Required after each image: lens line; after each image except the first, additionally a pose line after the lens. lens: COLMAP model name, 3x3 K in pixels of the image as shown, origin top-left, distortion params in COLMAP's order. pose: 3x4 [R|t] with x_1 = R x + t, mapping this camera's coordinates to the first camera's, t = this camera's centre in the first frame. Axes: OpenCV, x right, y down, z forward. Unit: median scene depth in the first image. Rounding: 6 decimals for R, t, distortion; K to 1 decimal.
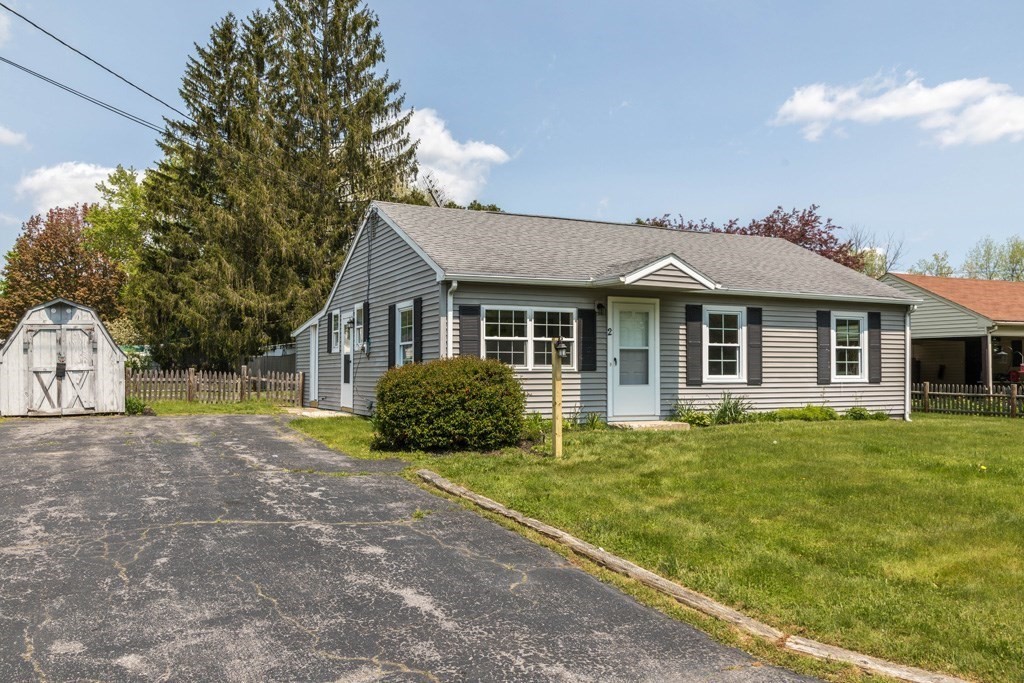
lens RADIAL K [[938.3, 0, 512.1], [0, 938.3, 343.7], [0, 0, 1]] dist [0.059675, 0.000000]
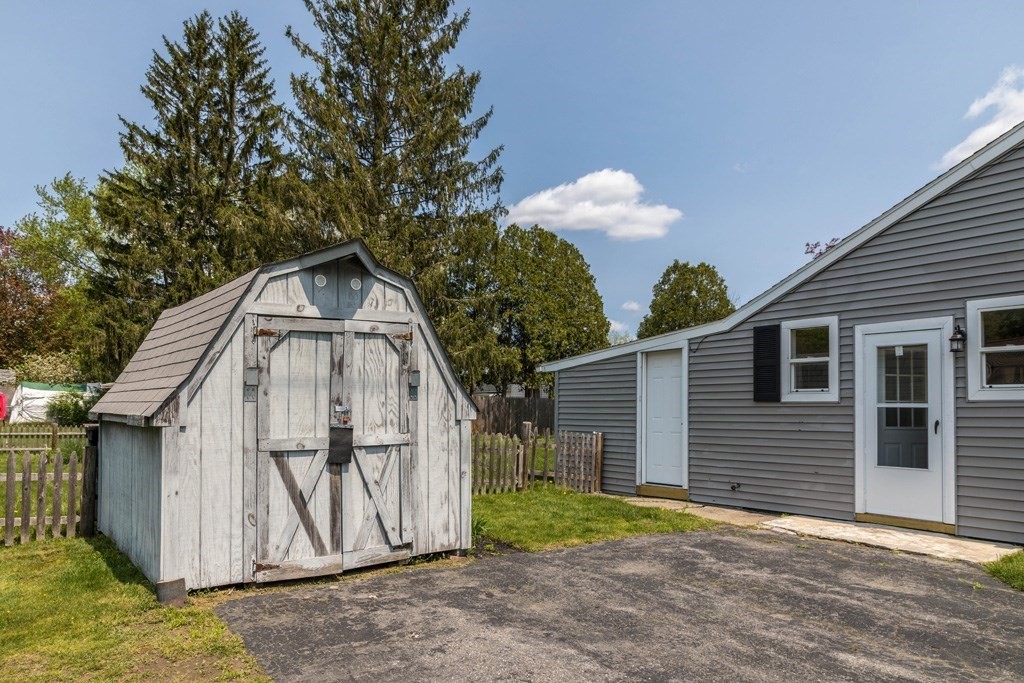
lens RADIAL K [[712.6, 0, 512.8], [0, 712.6, 378.6], [0, 0, 1]] dist [0.008403, 0.001192]
pose [[0.964732, 0.014490, 0.262835, -0.476958], [-0.010657, 0.999815, -0.016003, 0.005704], [-0.263018, 0.012638, 0.964708, 0.713892]]
